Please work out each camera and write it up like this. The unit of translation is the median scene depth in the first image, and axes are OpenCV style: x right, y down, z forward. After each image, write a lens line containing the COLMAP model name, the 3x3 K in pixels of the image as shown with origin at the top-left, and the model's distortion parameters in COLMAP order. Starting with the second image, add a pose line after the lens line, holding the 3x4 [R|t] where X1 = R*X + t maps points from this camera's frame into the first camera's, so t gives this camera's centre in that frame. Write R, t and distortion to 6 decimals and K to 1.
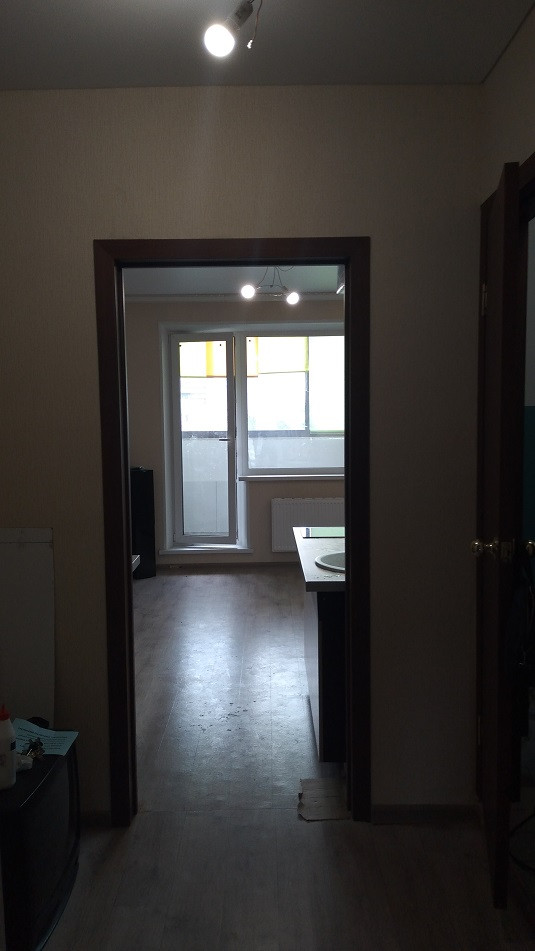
lens RADIAL K [[727.5, 0, 271.2], [0, 727.5, 477.1], [0, 0, 1]] dist [0.110358, -0.191196]
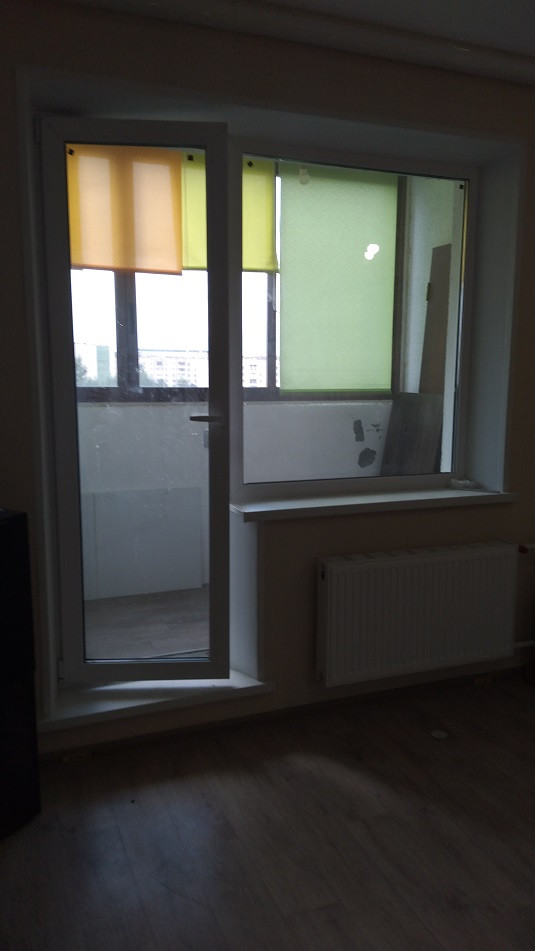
lens RADIAL K [[727.5, 0, 271.2], [0, 727.5, 477.1], [0, 0, 1]] dist [0.110358, -0.191196]
pose [[0.929615, -0.040232, 0.366329, -0.171418], [0.014434, 0.997235, 0.072891, -0.046705], [-0.368249, -0.062473, 0.927626, 0.620946]]
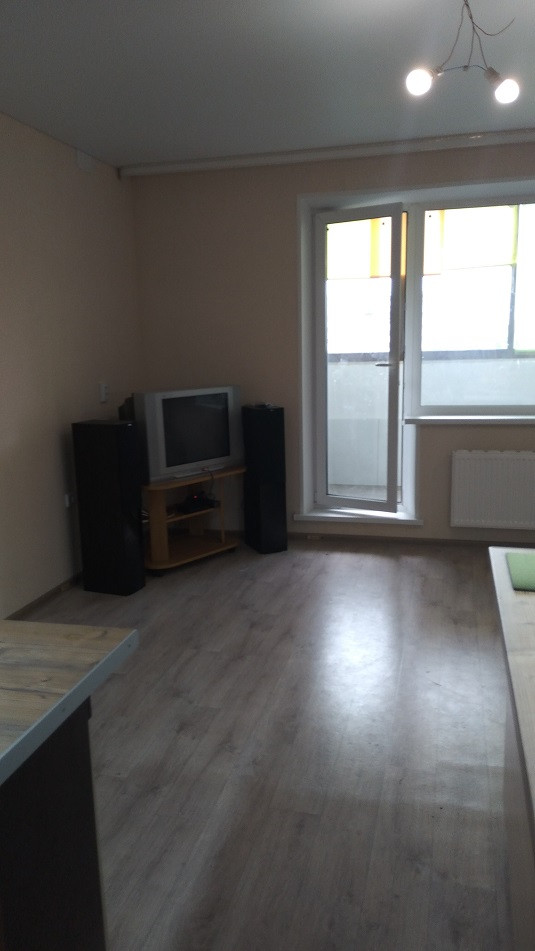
lens RADIAL K [[718.2, 0, 267.5], [0, 718.2, 475.5], [0, 0, 1]] dist [0.130223, -0.189521]
pose [[0.967500, 0.035445, -0.250373, 0.003282], [-0.009509, 0.994527, 0.104050, -0.016158], [0.252691, -0.098287, 0.962542, 0.288307]]
